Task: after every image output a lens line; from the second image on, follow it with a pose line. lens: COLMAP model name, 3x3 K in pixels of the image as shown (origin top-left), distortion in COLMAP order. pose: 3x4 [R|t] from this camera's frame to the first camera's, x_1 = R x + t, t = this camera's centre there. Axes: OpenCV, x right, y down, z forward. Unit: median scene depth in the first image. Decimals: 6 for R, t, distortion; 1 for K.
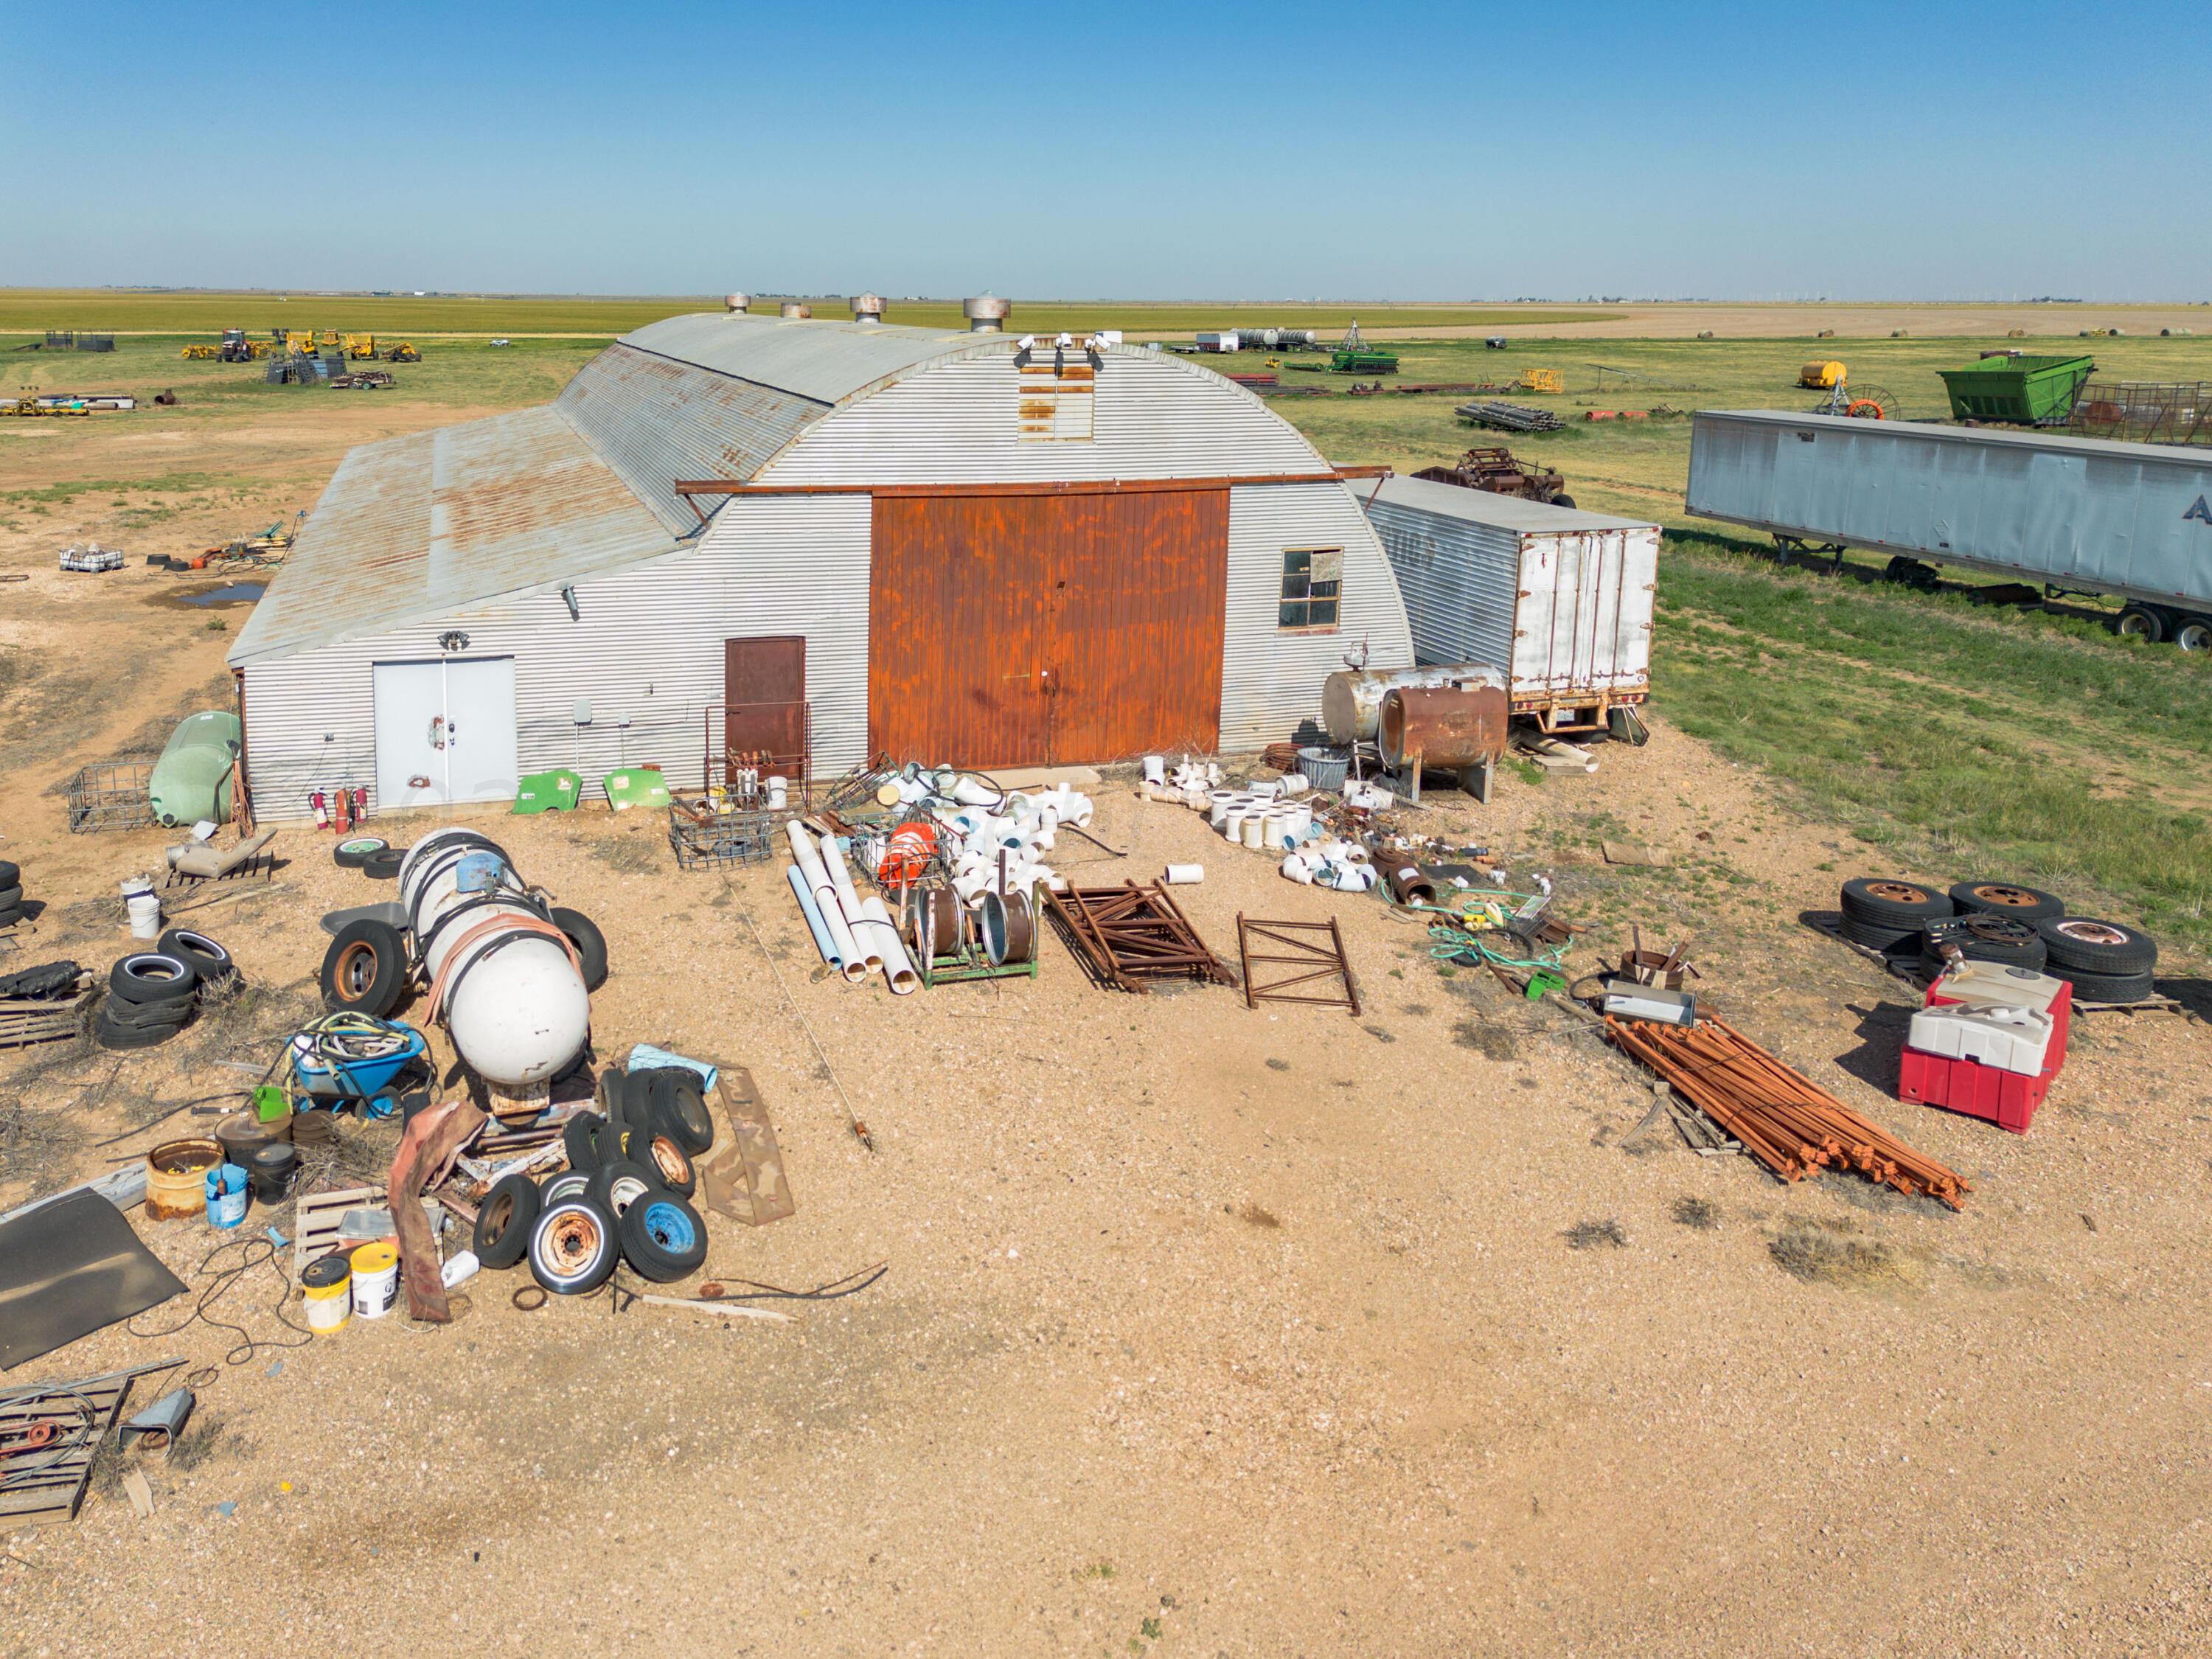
lens RADIAL K [[1740.7, 0, 1106.0], [0, 1740.7, 829.5], [0, 0, 1]] dist [0.080757, -0.002073]
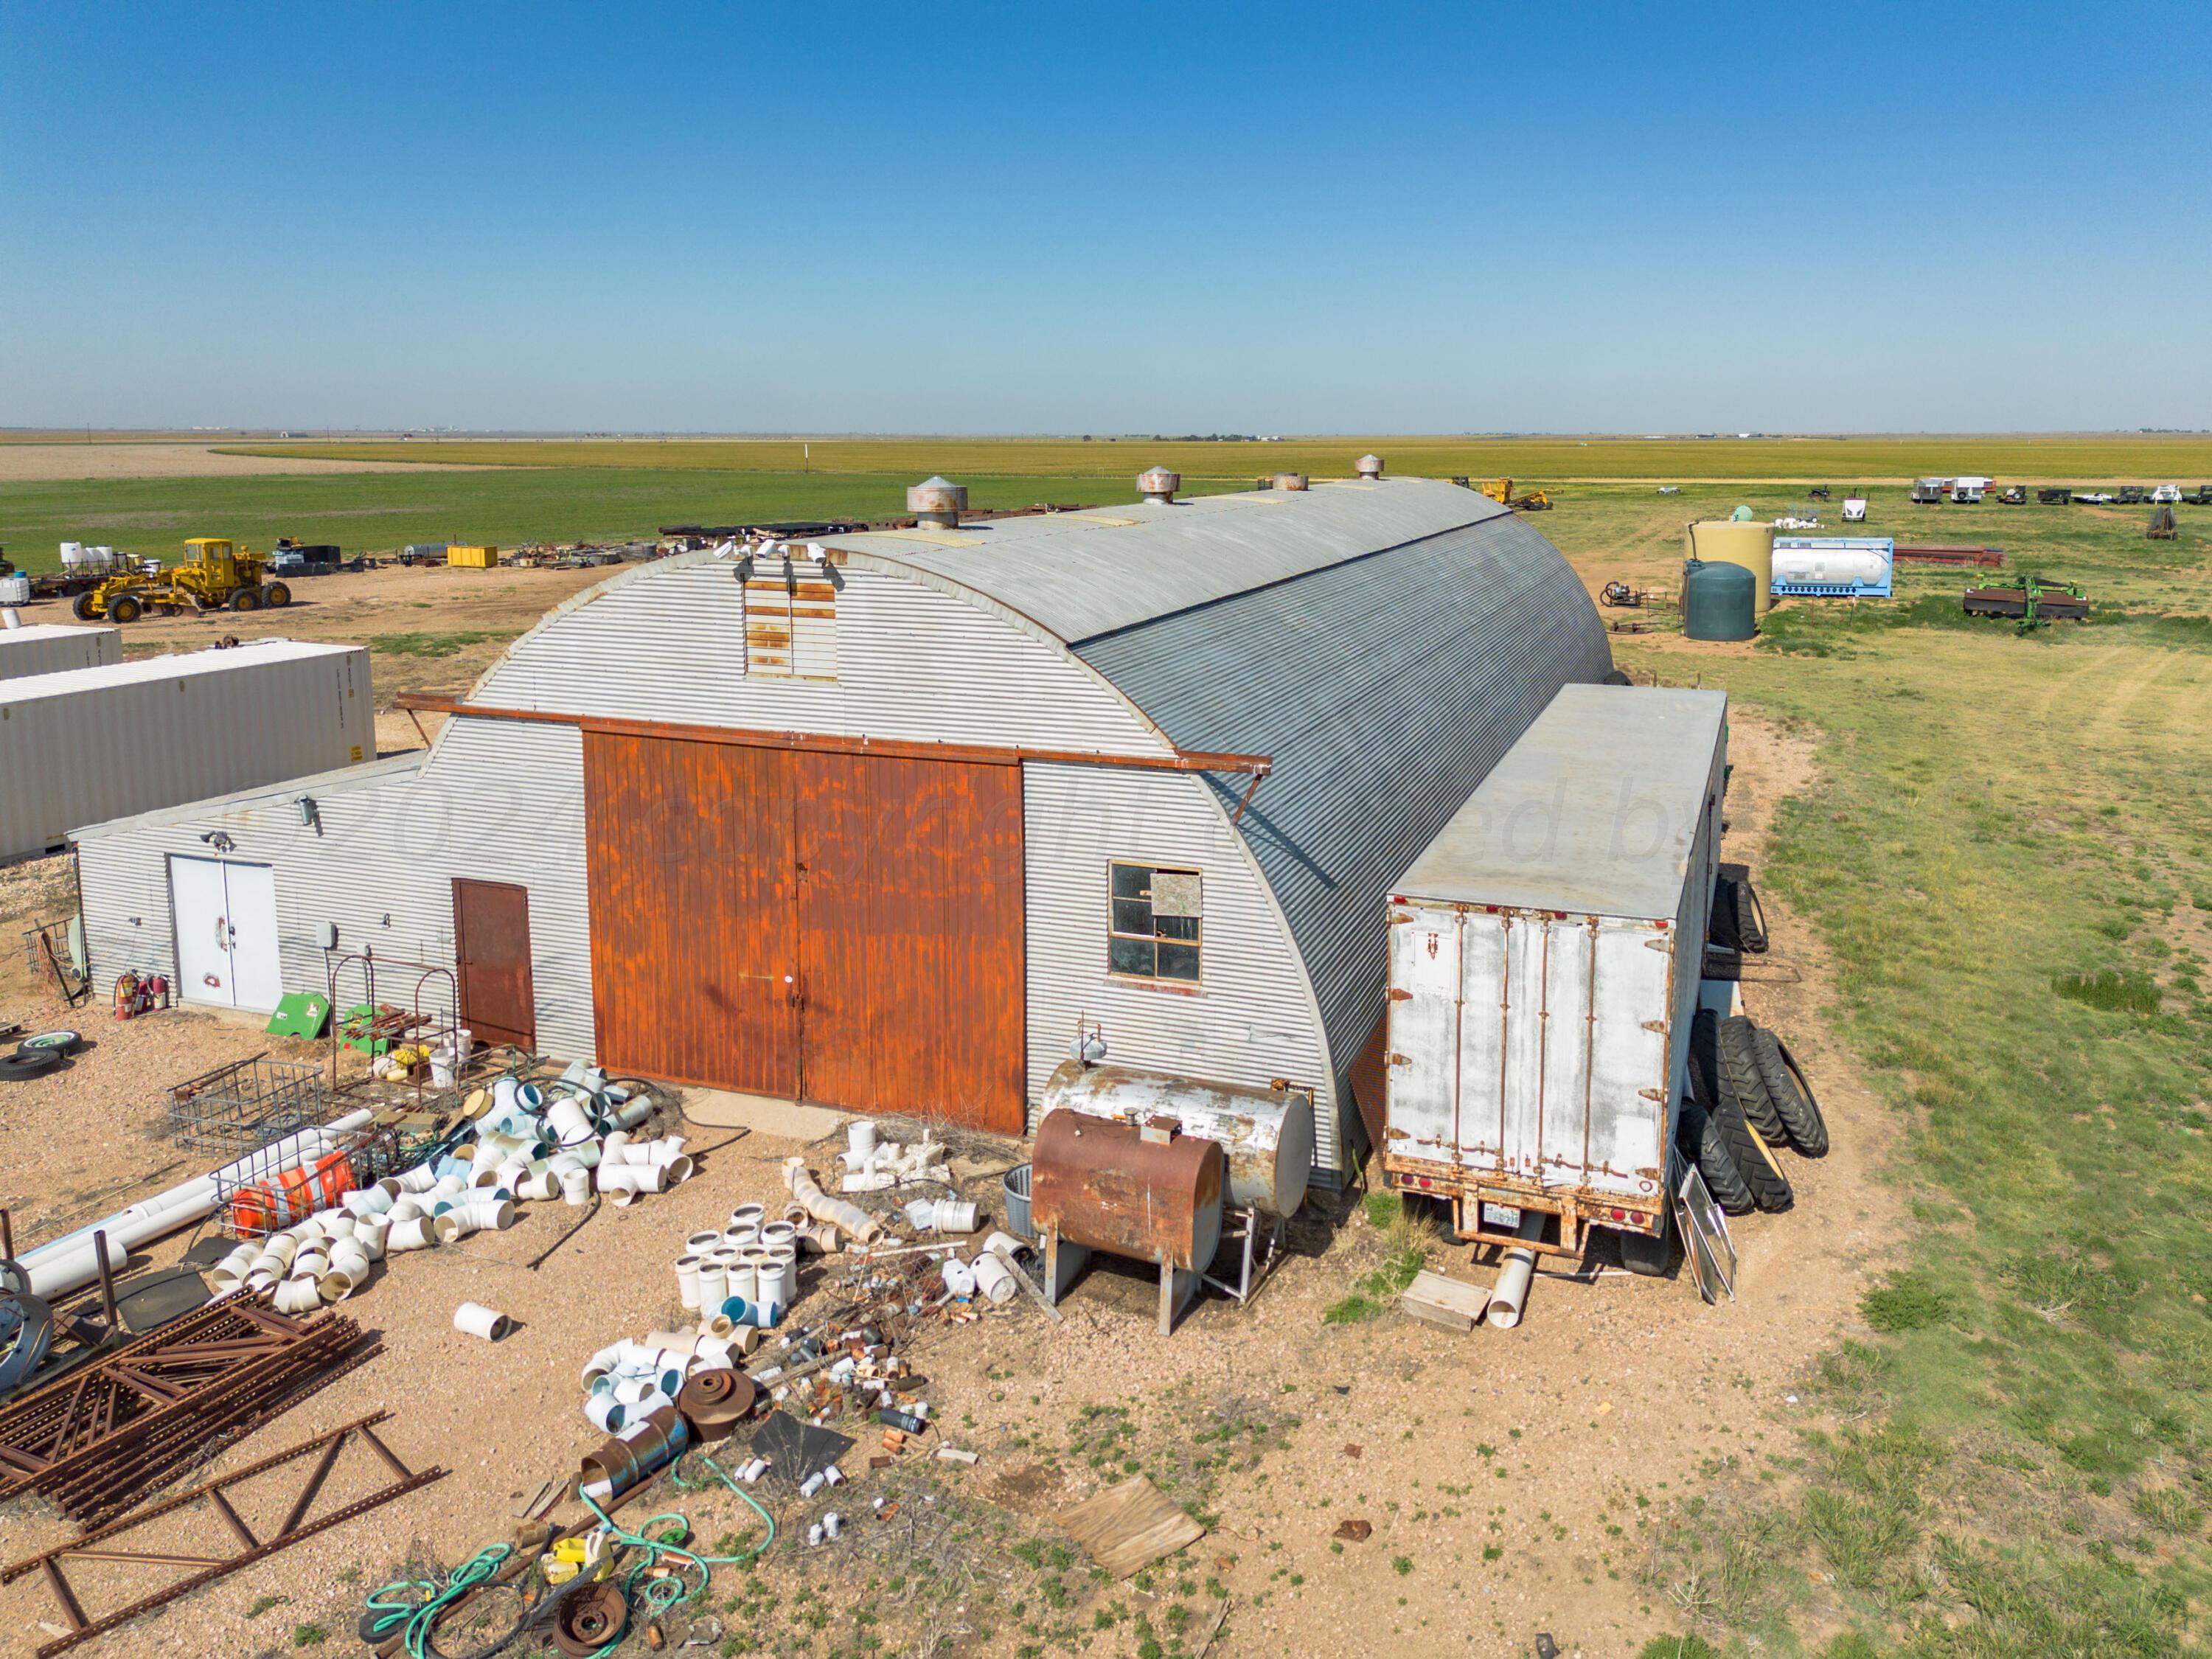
lens RADIAL K [[1740.7, 0, 1106.0], [0, 1740.7, 829.5], [0, 0, 1]] dist [0.080757, -0.002073]
pose [[0.789723, 0.132163, -0.599058, 0.511201], [-0.180307, 0.983392, -0.020740, -0.161608], [0.586368, 0.124393, 0.800437, 0.473215]]
